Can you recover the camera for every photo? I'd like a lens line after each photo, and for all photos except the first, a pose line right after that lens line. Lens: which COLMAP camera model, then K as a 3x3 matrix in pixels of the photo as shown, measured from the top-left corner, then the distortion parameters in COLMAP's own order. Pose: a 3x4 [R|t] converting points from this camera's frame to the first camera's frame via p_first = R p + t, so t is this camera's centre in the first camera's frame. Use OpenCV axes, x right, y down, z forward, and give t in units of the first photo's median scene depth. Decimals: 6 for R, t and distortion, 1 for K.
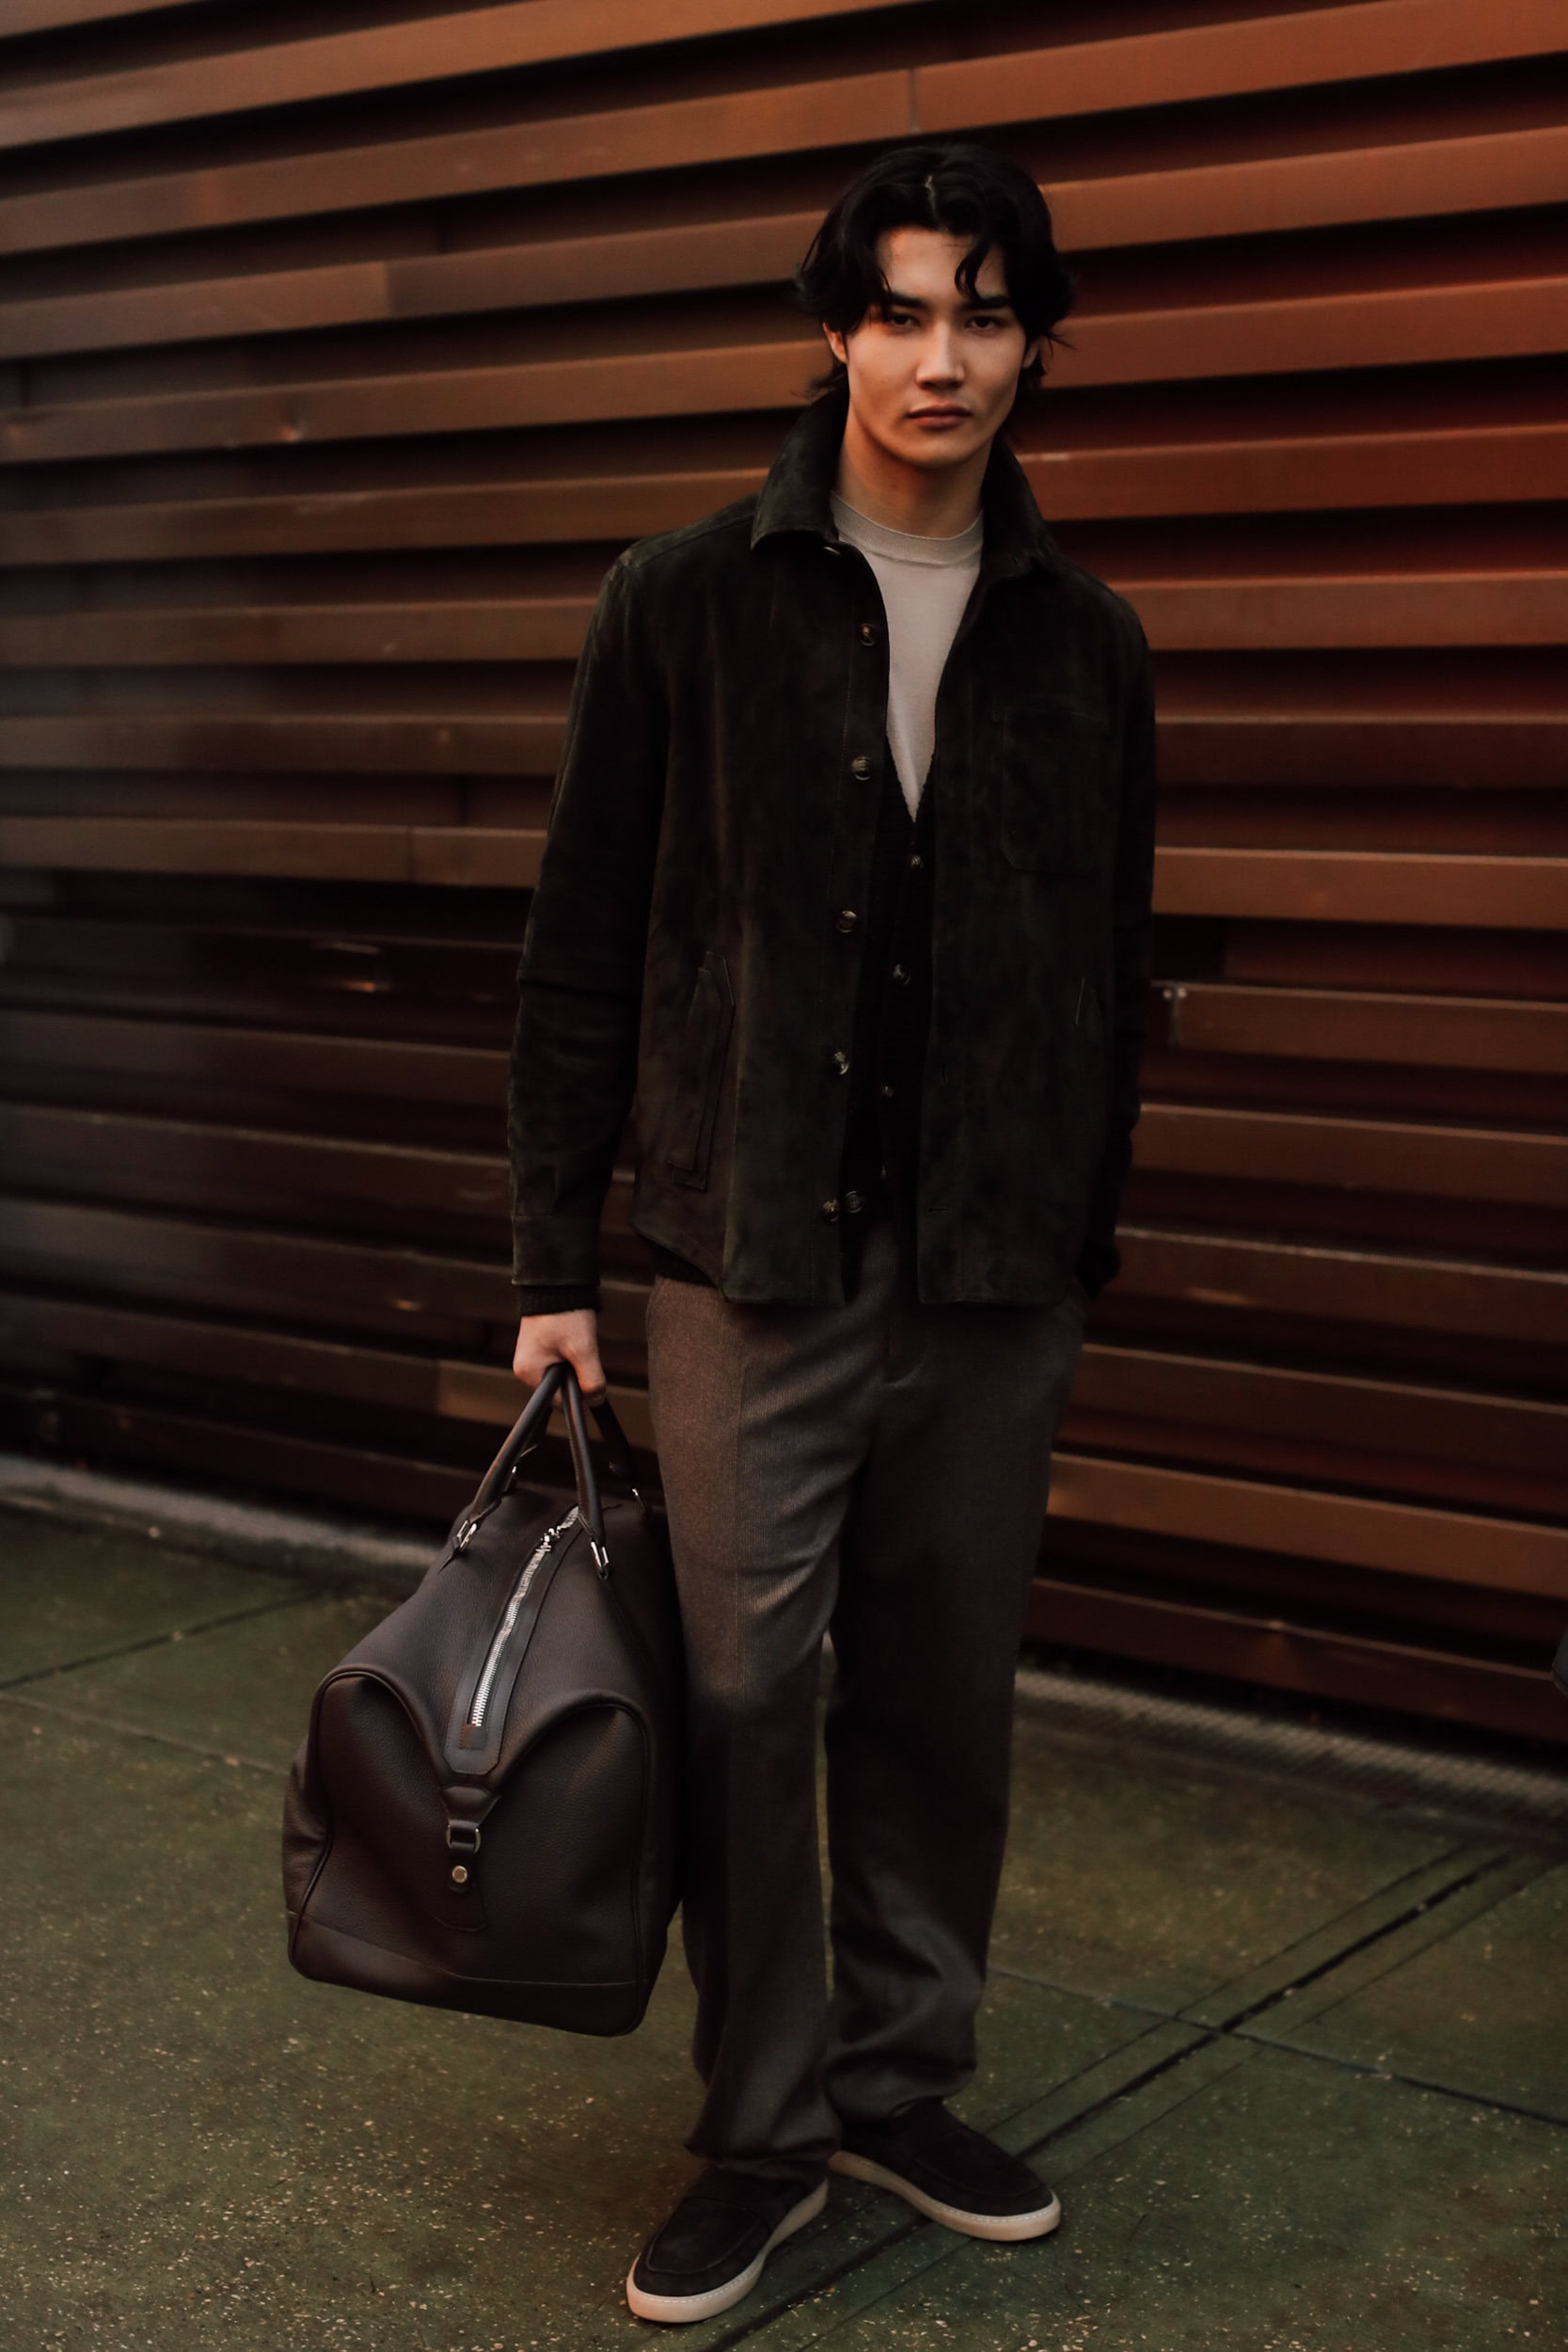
lens RADIAL K [[3391.6, 0, 784.0], [0, 3391.6, 1176.0], [0, 0, 1]] dist [-0.005430, 0.057906]
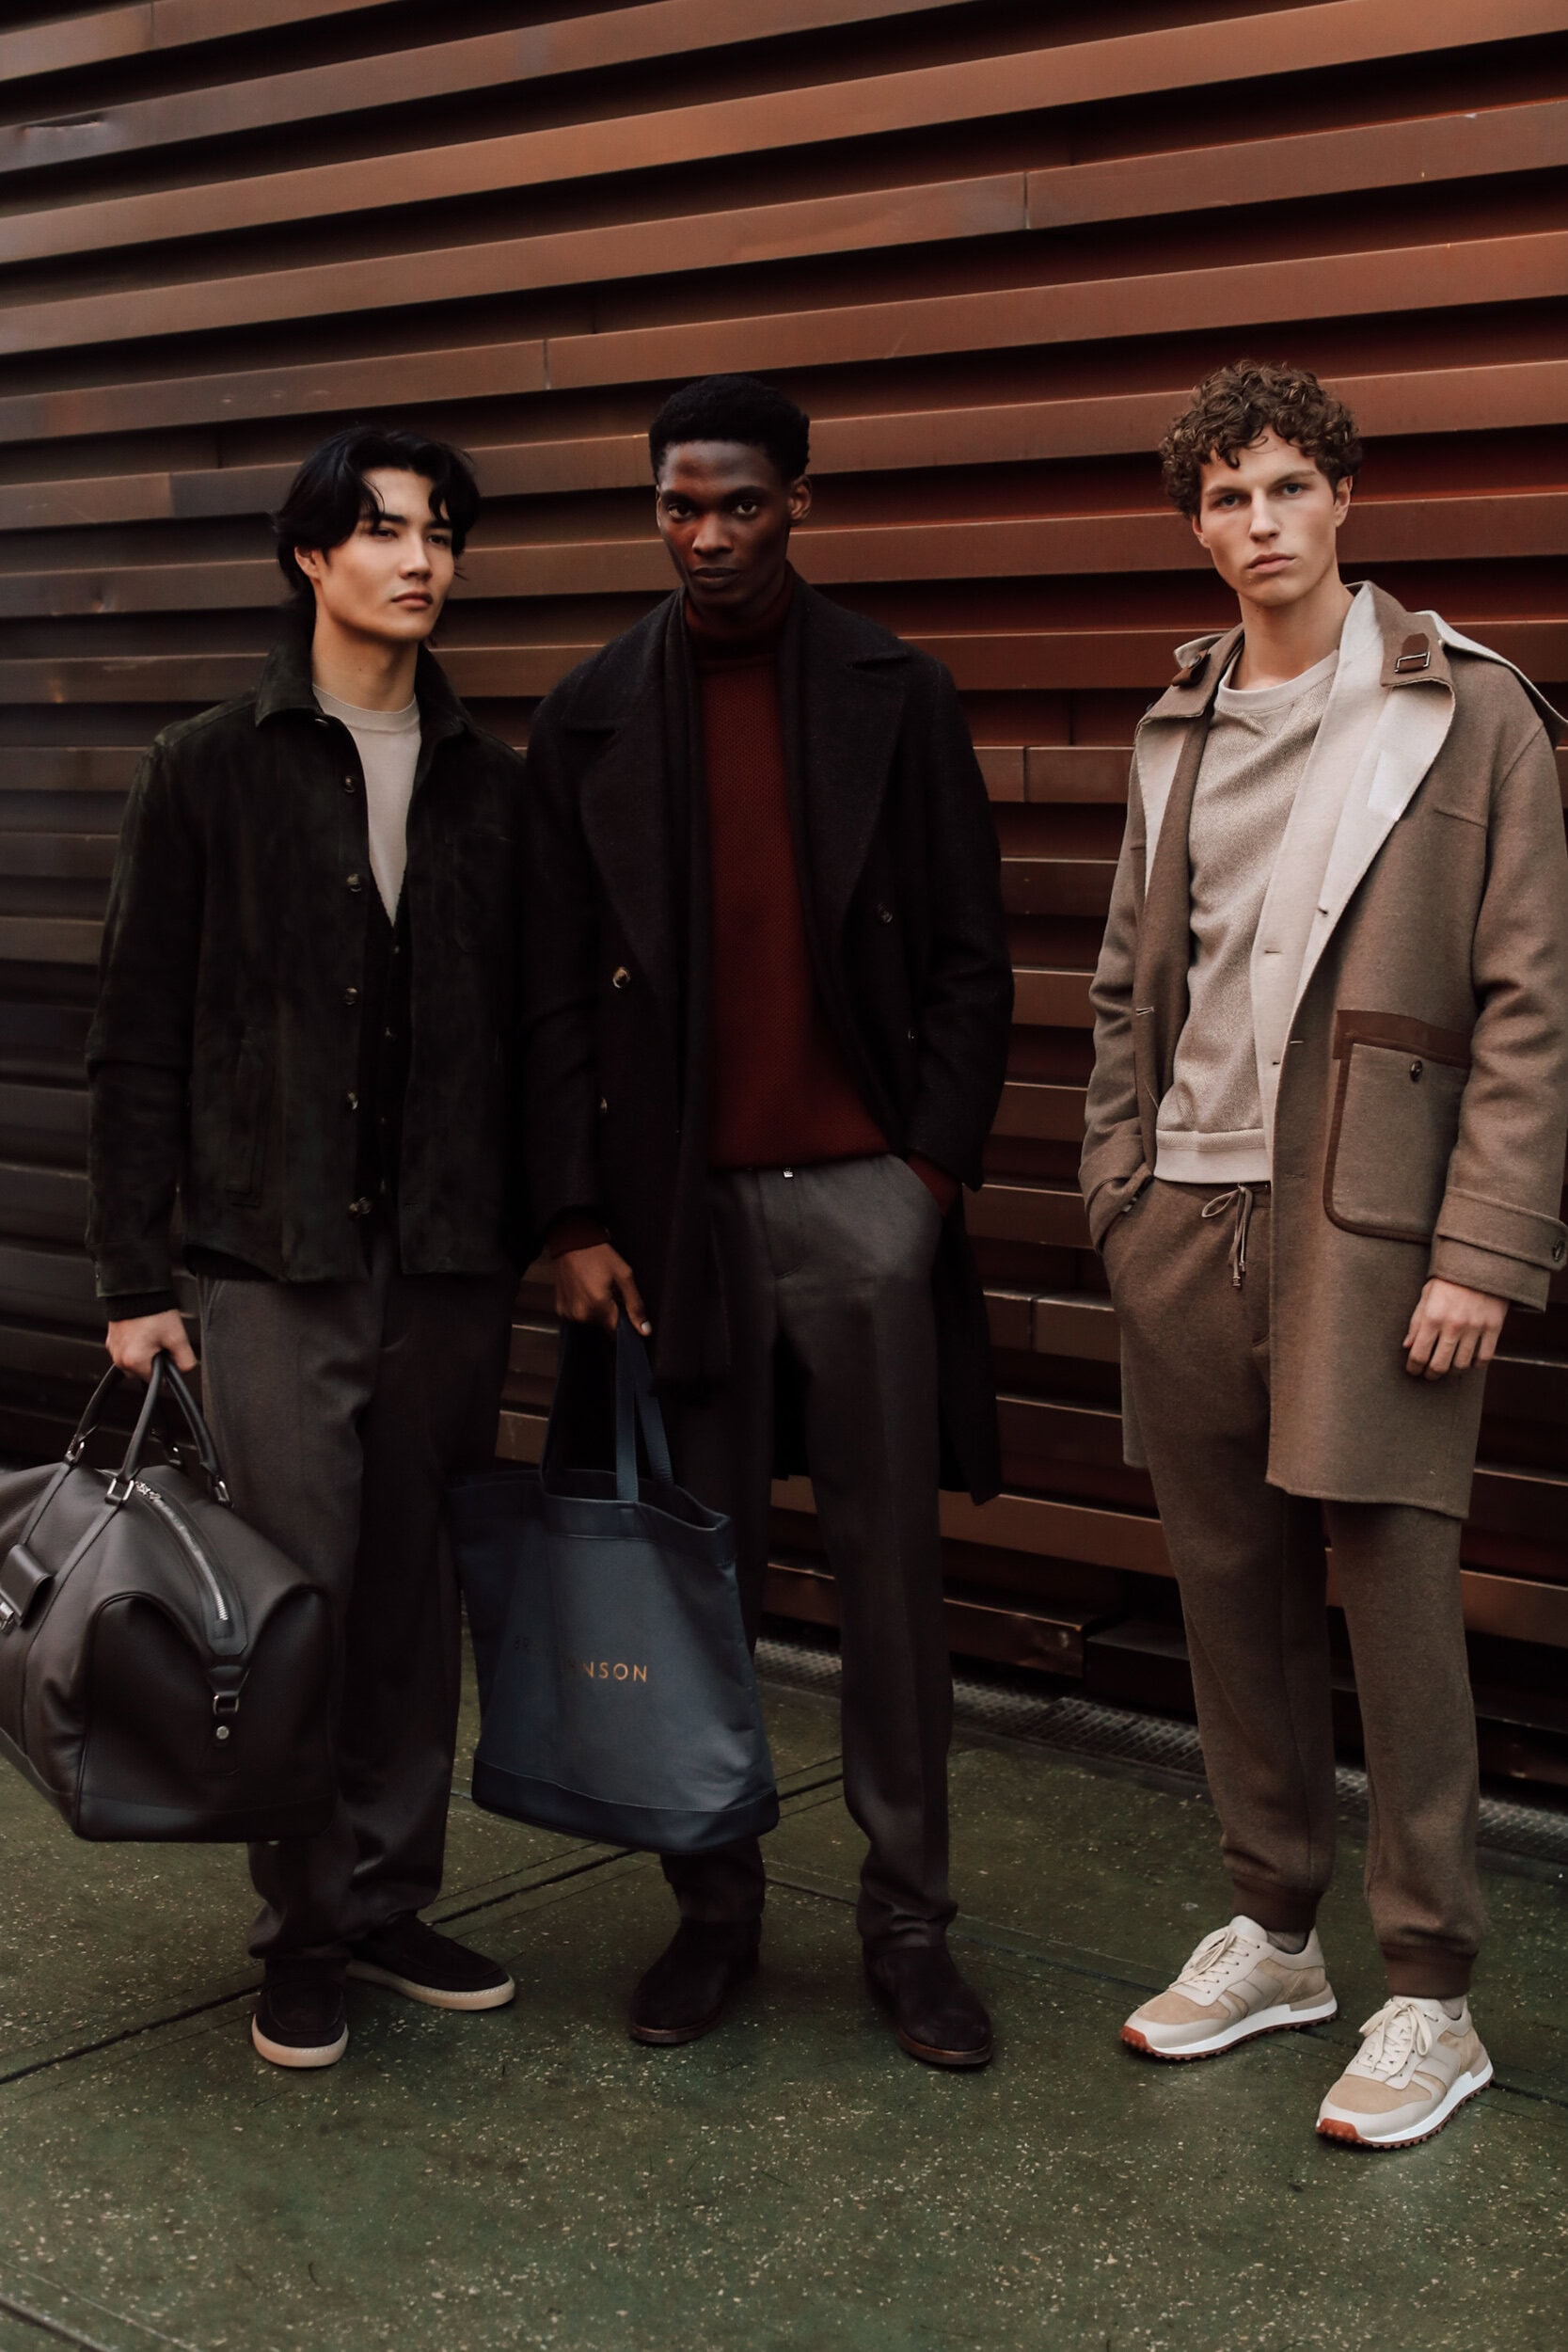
lens RADIAL K [[3335.7, 0, 725.8], [0, 3335.7, 1169.8], [0, 0, 1]] dist [-0.002647, 0.028141]
pose [[0.998998, 0.017942, -0.041013, 0.171869], [-0.019033, 0.999471, -0.026369, 0.017800], [0.040518, 0.027123, 0.998811, -0.253255]]
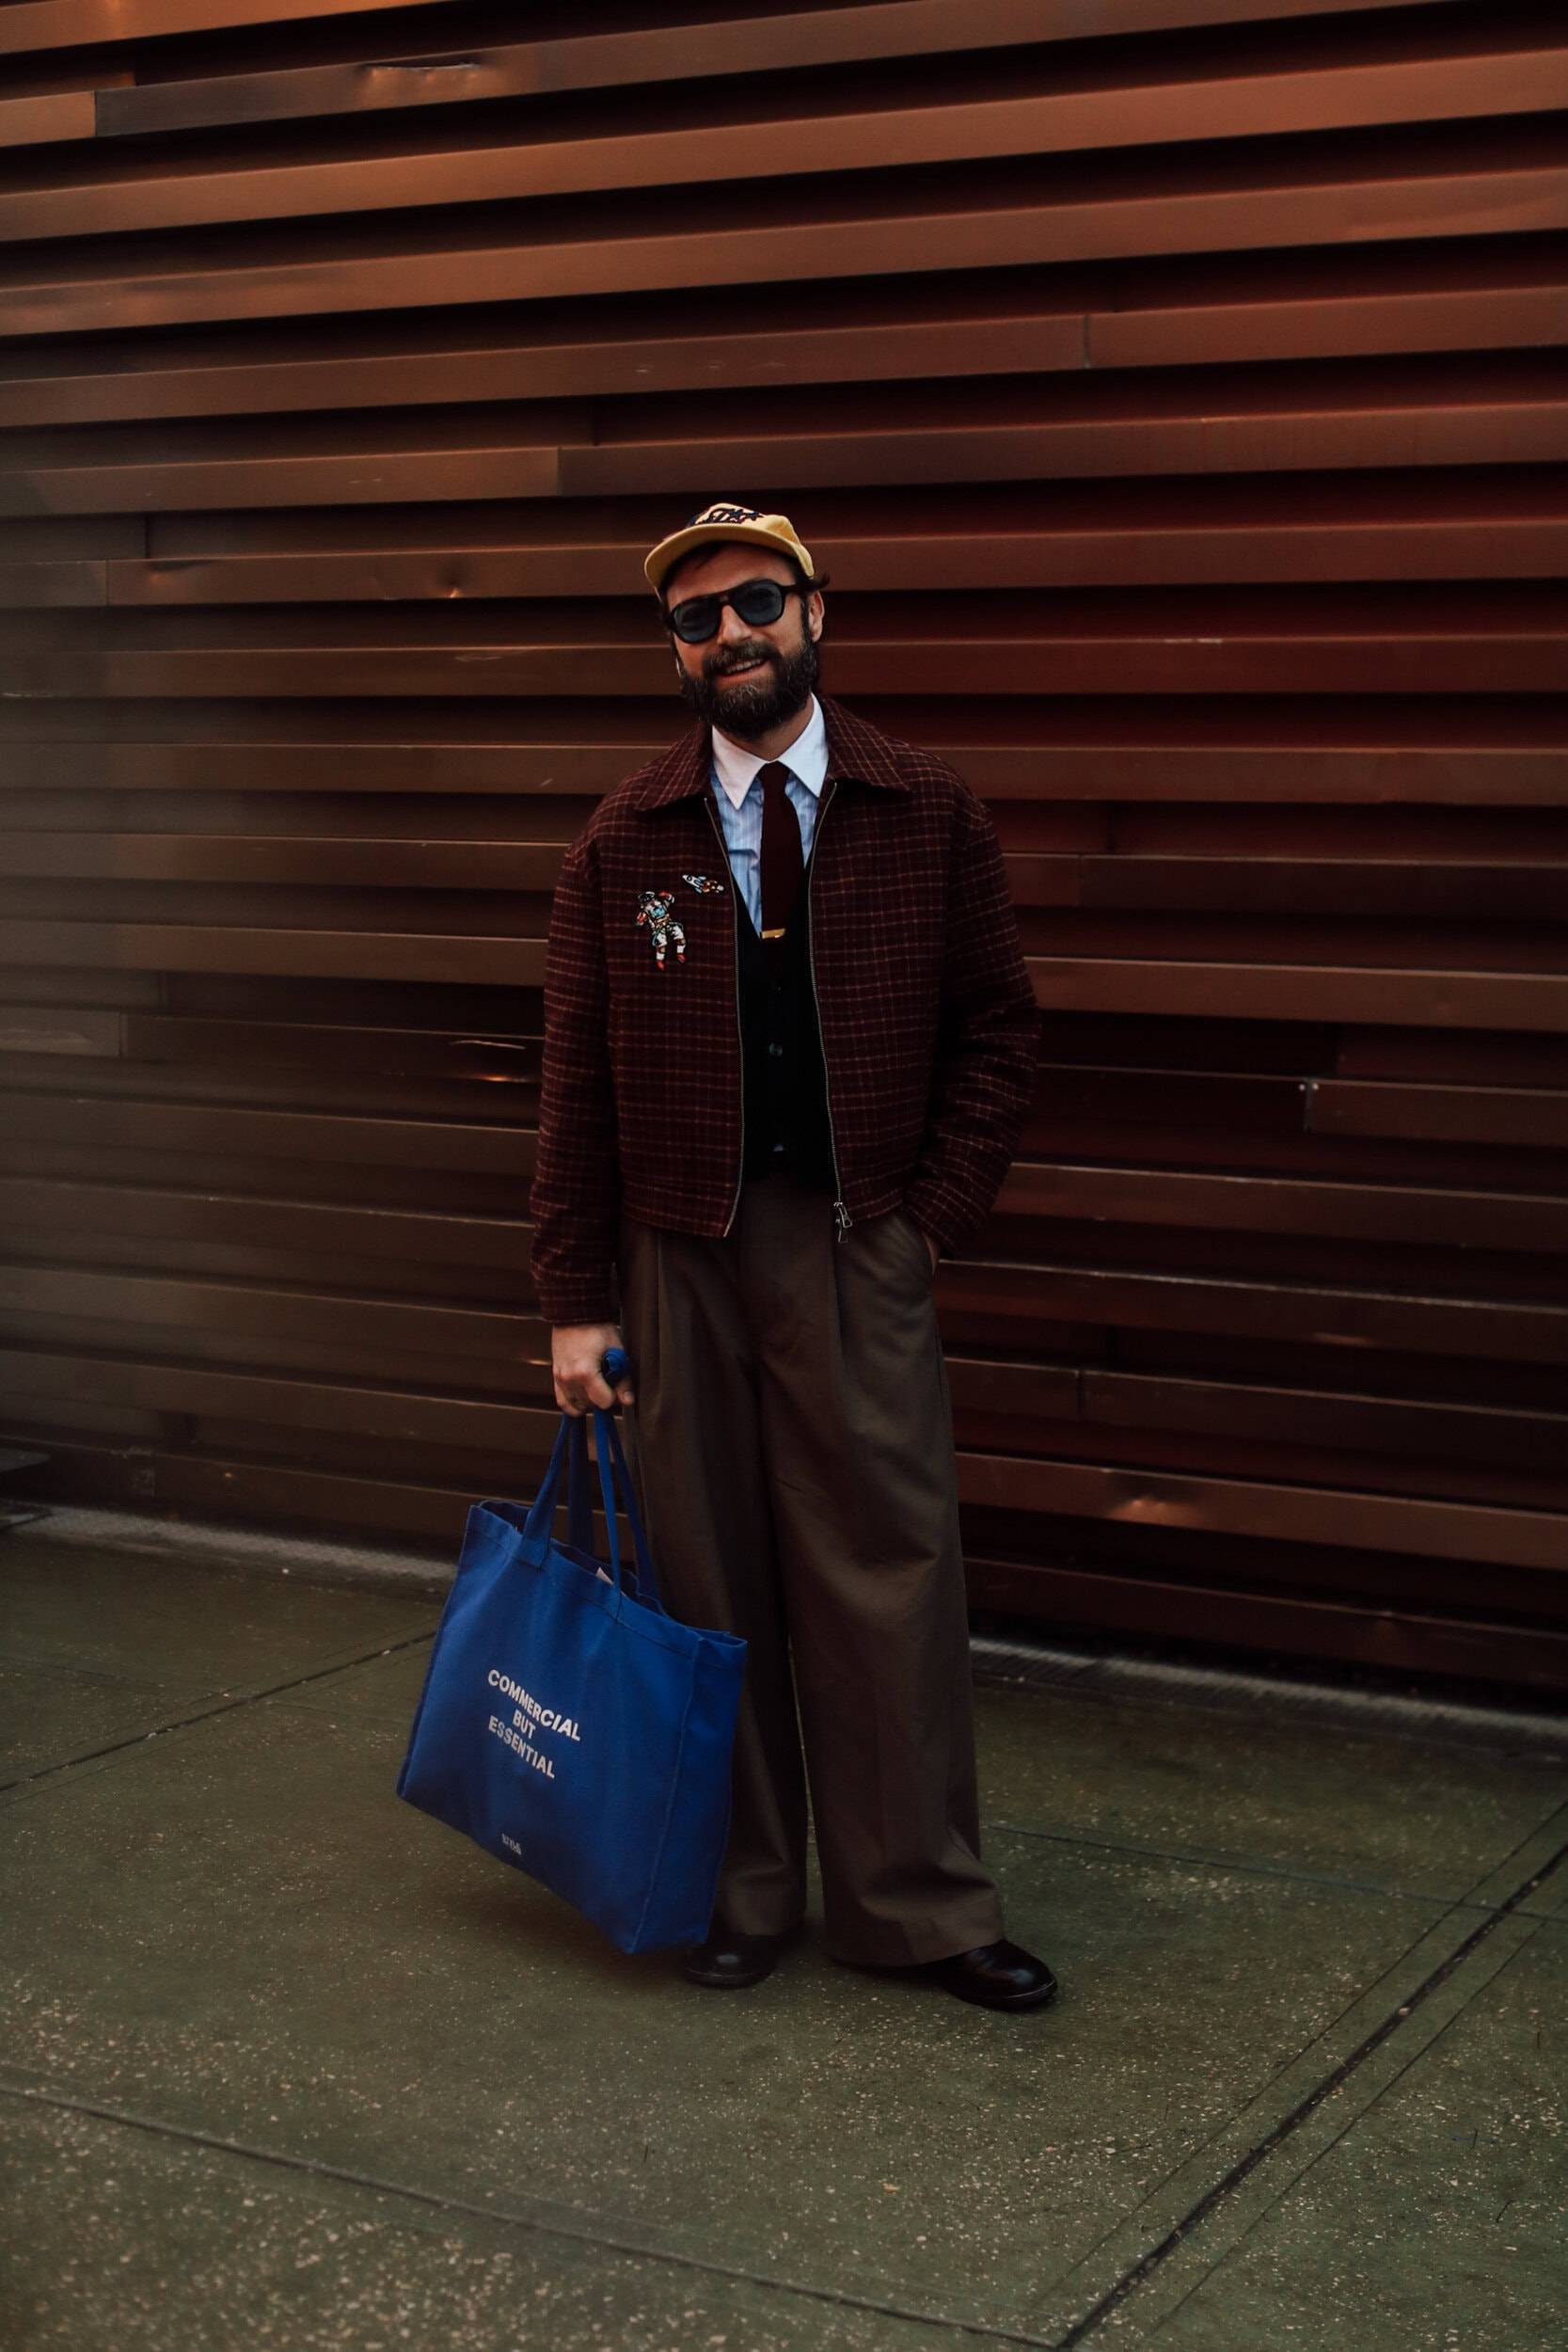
lens RADIAL K [[3363.5, 0, 784.0], [0, 3363.5, 1176.0], [0, 0, 1]] dist [-0.014382, 0.080649]
pose [[0.986551, 0.004766, 0.163387, -0.275375], [0.001168, 0.999344, -0.036202, 0.021816], [-0.163452, 0.035906, 0.985898, -0.151265]]
